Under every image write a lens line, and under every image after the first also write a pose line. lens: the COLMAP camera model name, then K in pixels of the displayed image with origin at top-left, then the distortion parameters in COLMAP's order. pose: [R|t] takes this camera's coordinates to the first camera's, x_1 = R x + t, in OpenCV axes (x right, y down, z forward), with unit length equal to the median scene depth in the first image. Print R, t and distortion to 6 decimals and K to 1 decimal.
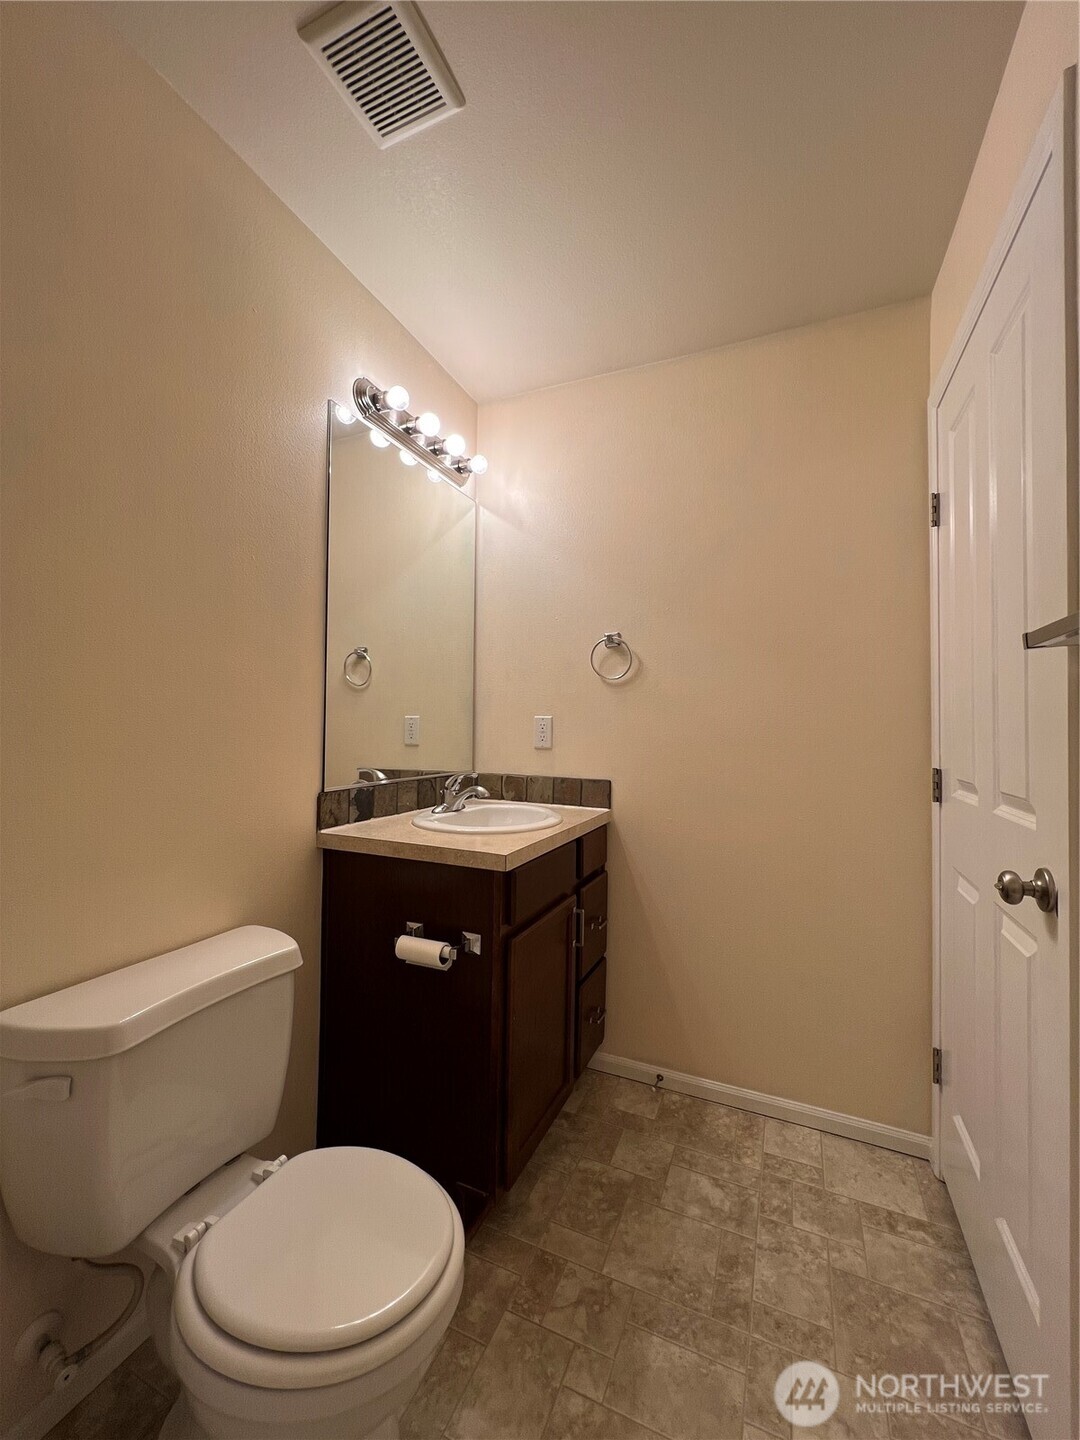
lens RADIAL K [[575.6, 0, 545.9], [0, 575.6, 721.6], [0, 0, 1]] dist [-0.006315, 0.001608]
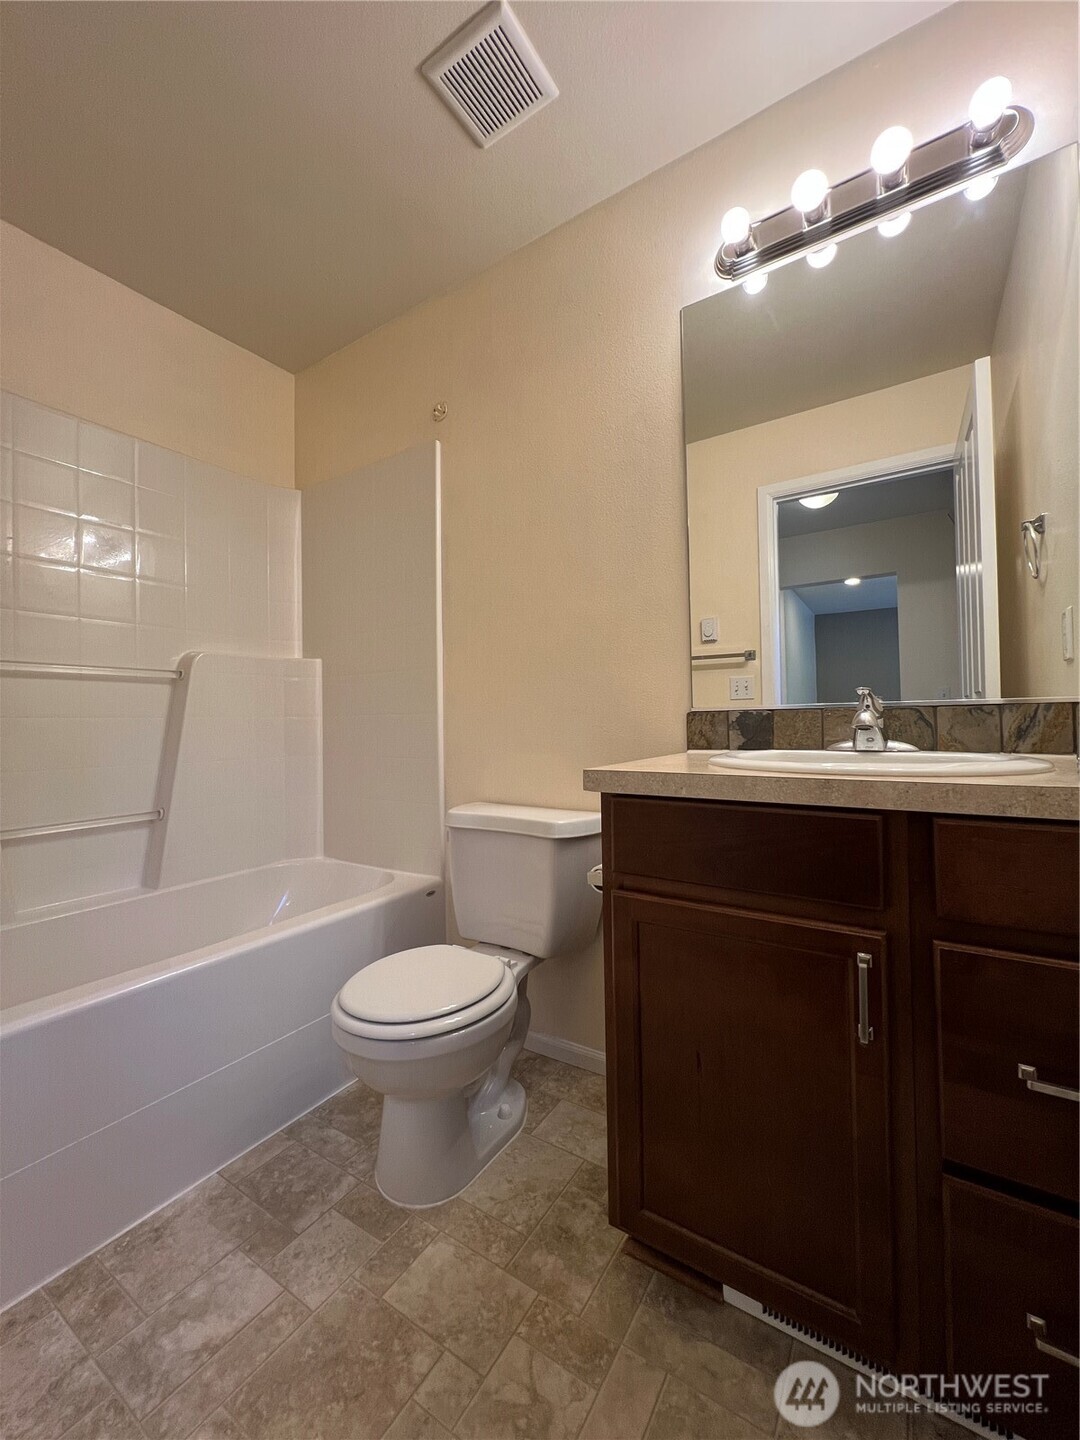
lens RADIAL K [[575.6, 0, 543.4], [0, 575.6, 715.5], [0, 0, 1]] dist [-0.006315, 0.001608]
pose [[-0.162575, -0.019403, -0.986505, 0.771439], [0.025302, 0.999396, -0.023827, 0.183996], [0.986372, -0.028834, -0.161986, 1.145387]]
